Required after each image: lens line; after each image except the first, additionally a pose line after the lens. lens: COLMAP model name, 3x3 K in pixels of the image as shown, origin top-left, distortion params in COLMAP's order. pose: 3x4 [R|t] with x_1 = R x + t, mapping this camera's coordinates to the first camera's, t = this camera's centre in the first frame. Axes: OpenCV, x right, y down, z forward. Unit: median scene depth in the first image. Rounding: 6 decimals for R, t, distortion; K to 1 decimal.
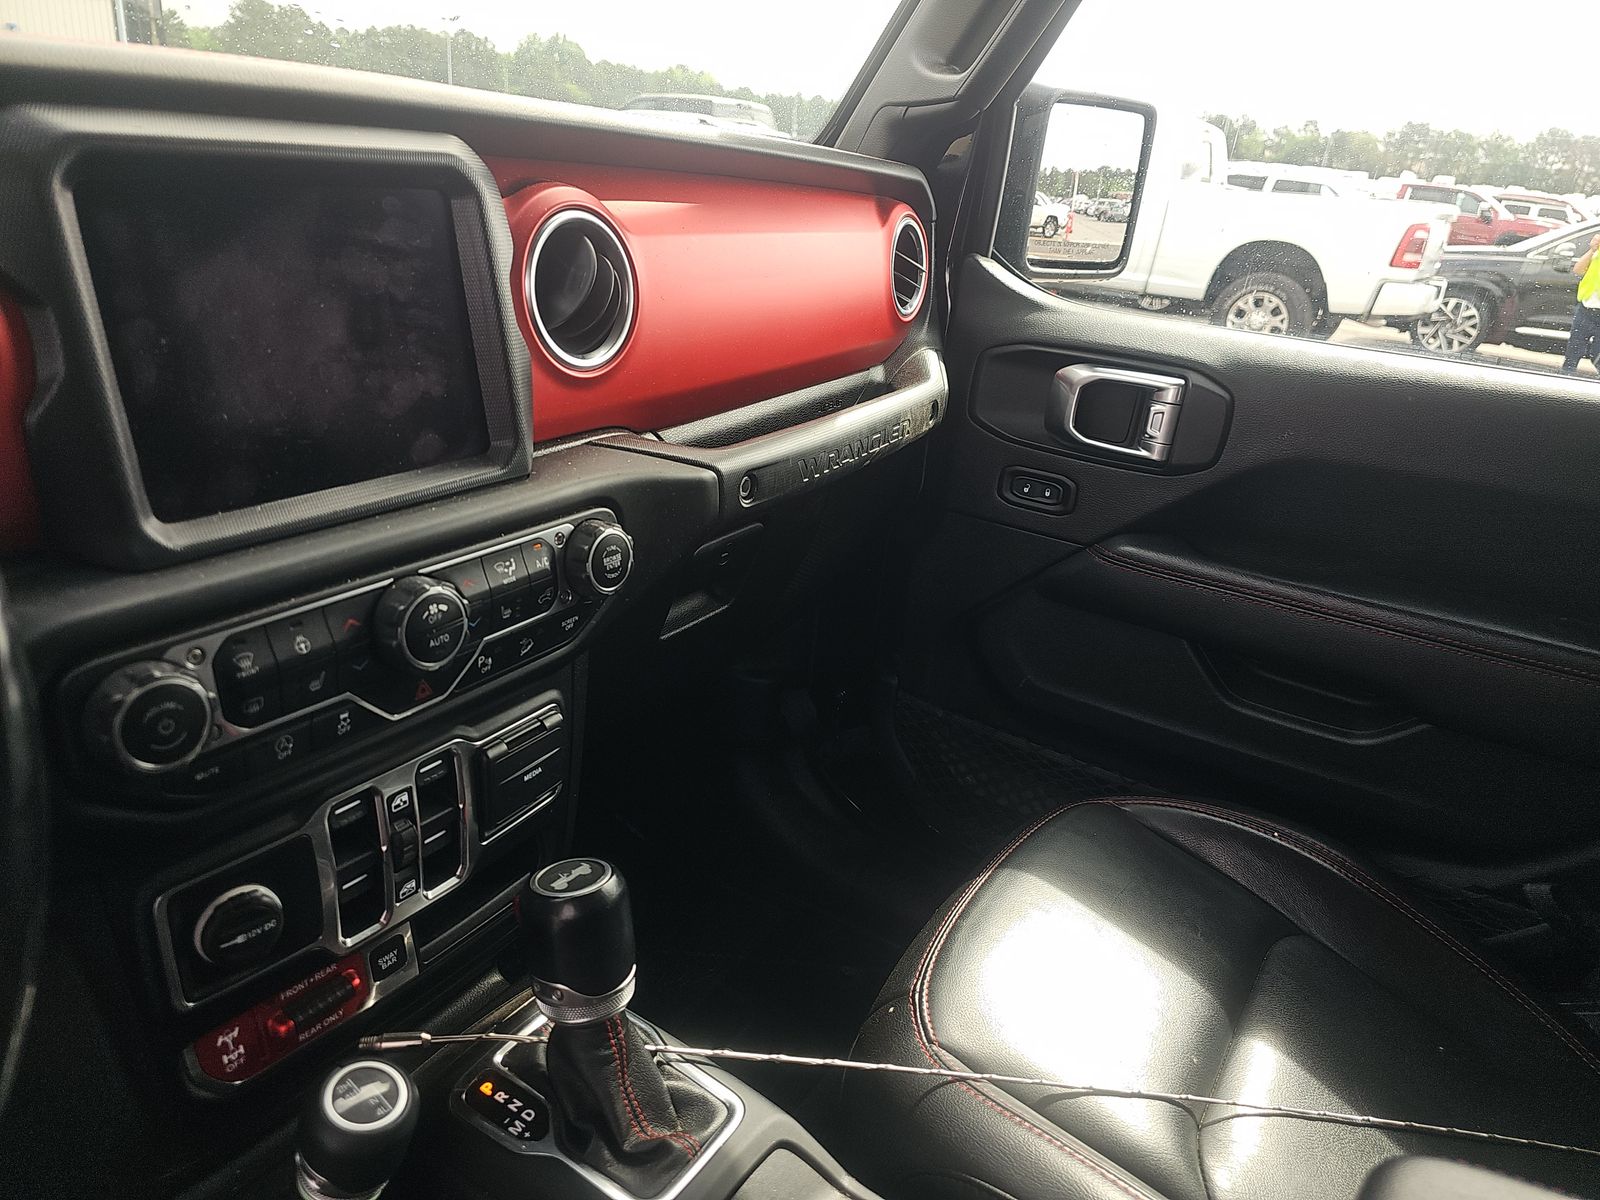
lens RADIAL K [[1048.5, 0, 791.5], [0, 1048.5, 599.3], [0, 0, 1]] dist [0.021075, -0.030145]
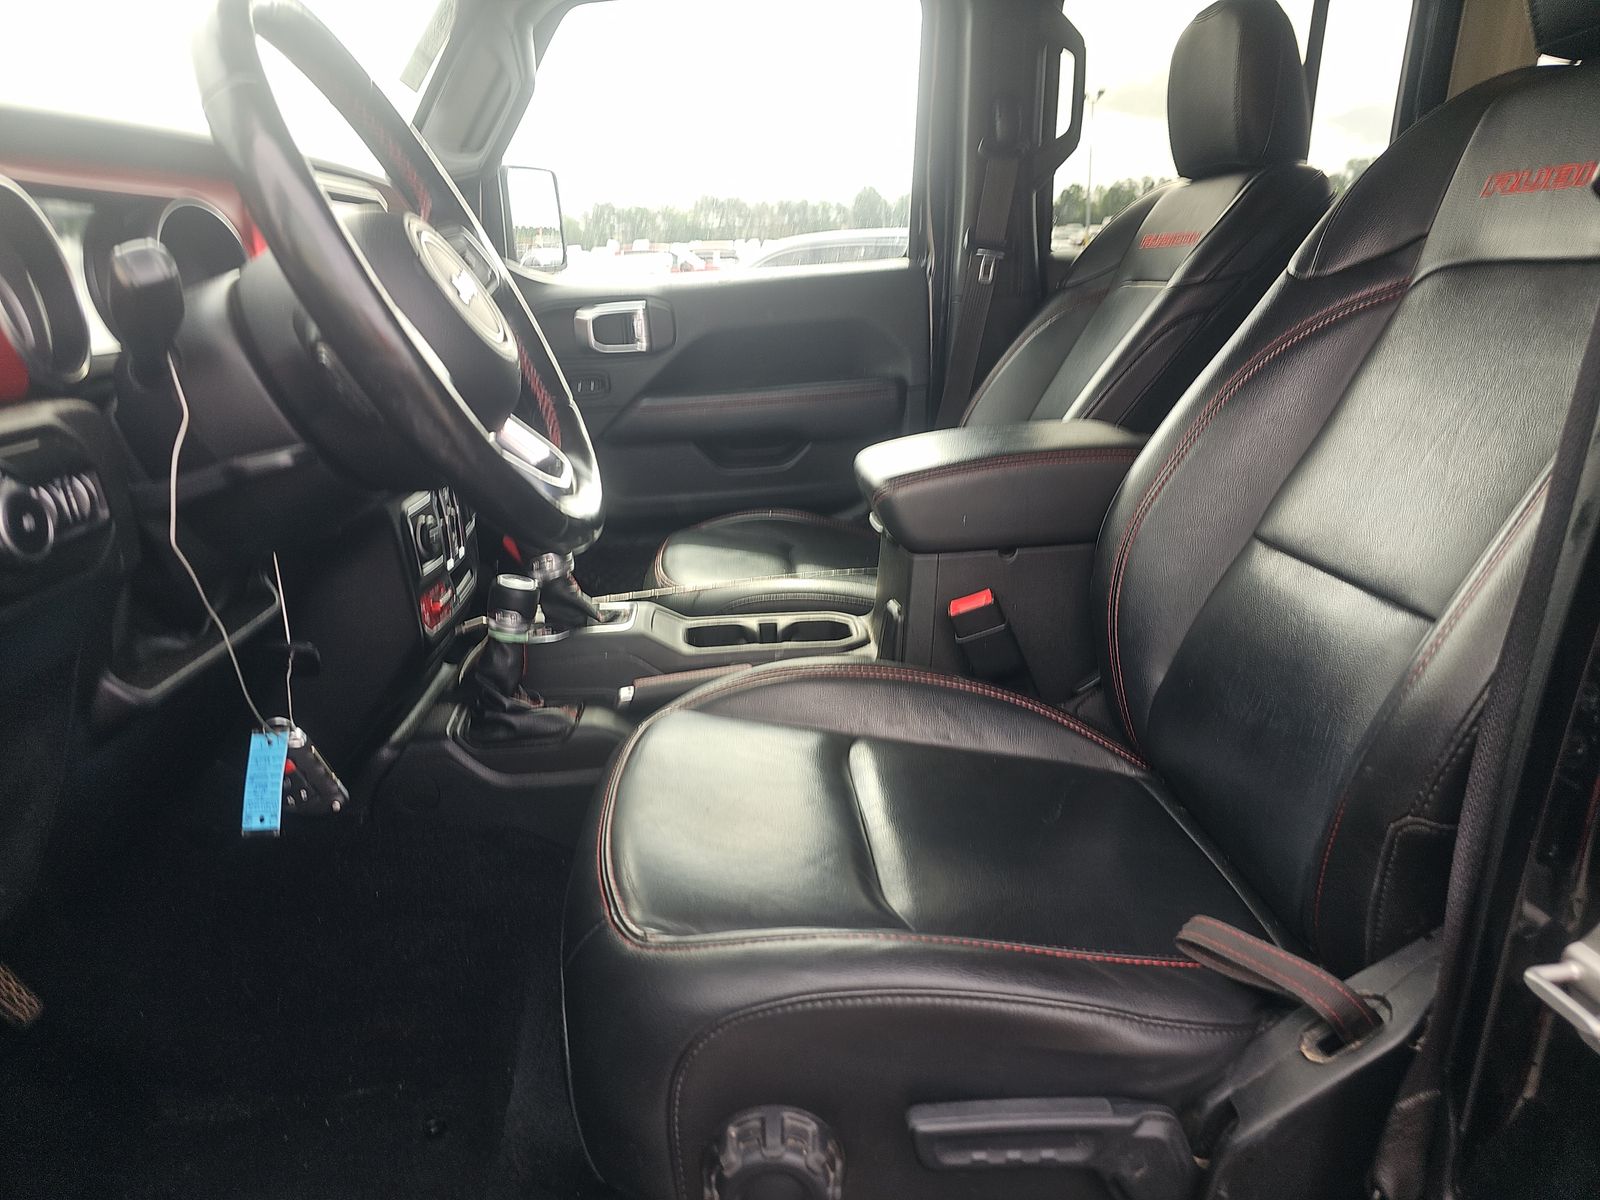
lens RADIAL K [[1048.5, 0, 791.5], [0, 1048.5, 599.3], [0, 0, 1]] dist [0.021075, -0.030145]
pose [[0.782803, -0.308448, 0.540444, -0.544475], [0.352695, 0.935455, 0.023034, 0.304675], [-0.512666, 0.172581, 0.841065, -0.557749]]
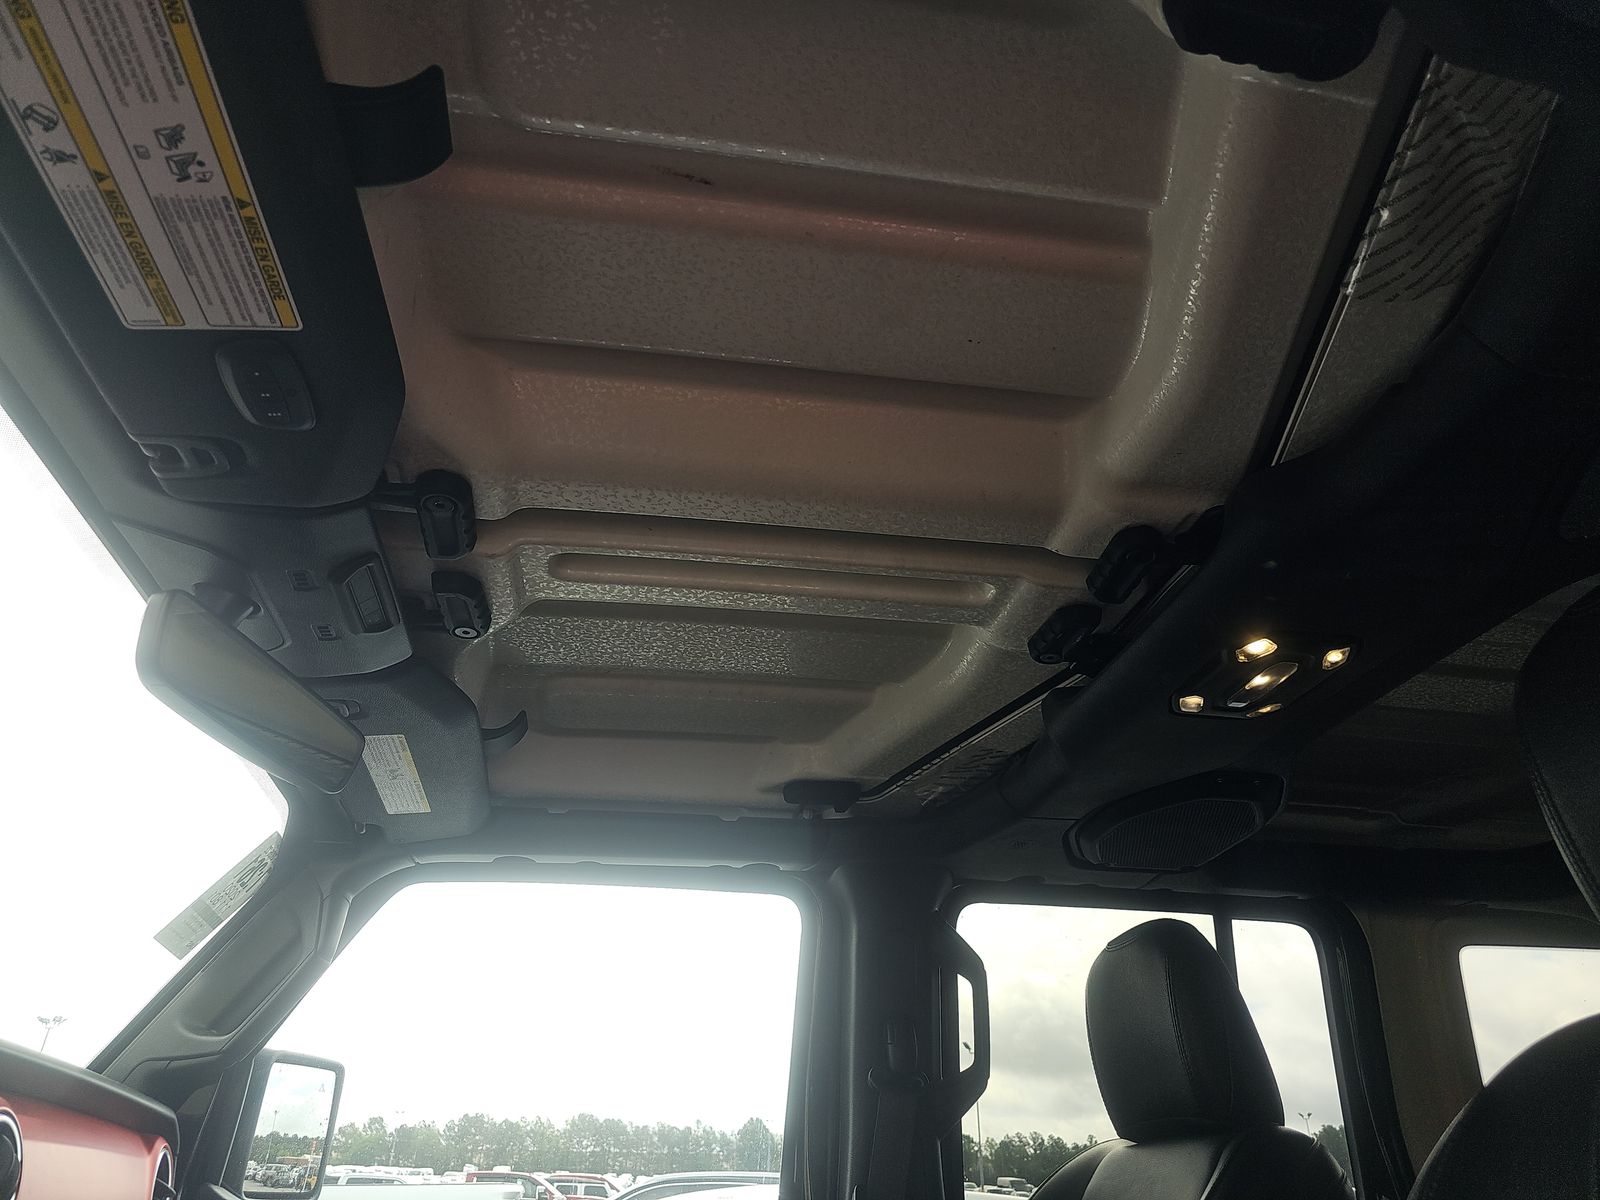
lens RADIAL K [[1048.5, 0, 791.5], [0, 1048.5, 599.3], [0, 0, 1]] dist [0.021075, -0.030145]
pose [[0.722203, 0.272954, 0.635547, -0.278384], [0.320348, 0.682360, -0.657086, 0.209488], [-0.613026, 0.678145, 0.405362, -0.329789]]
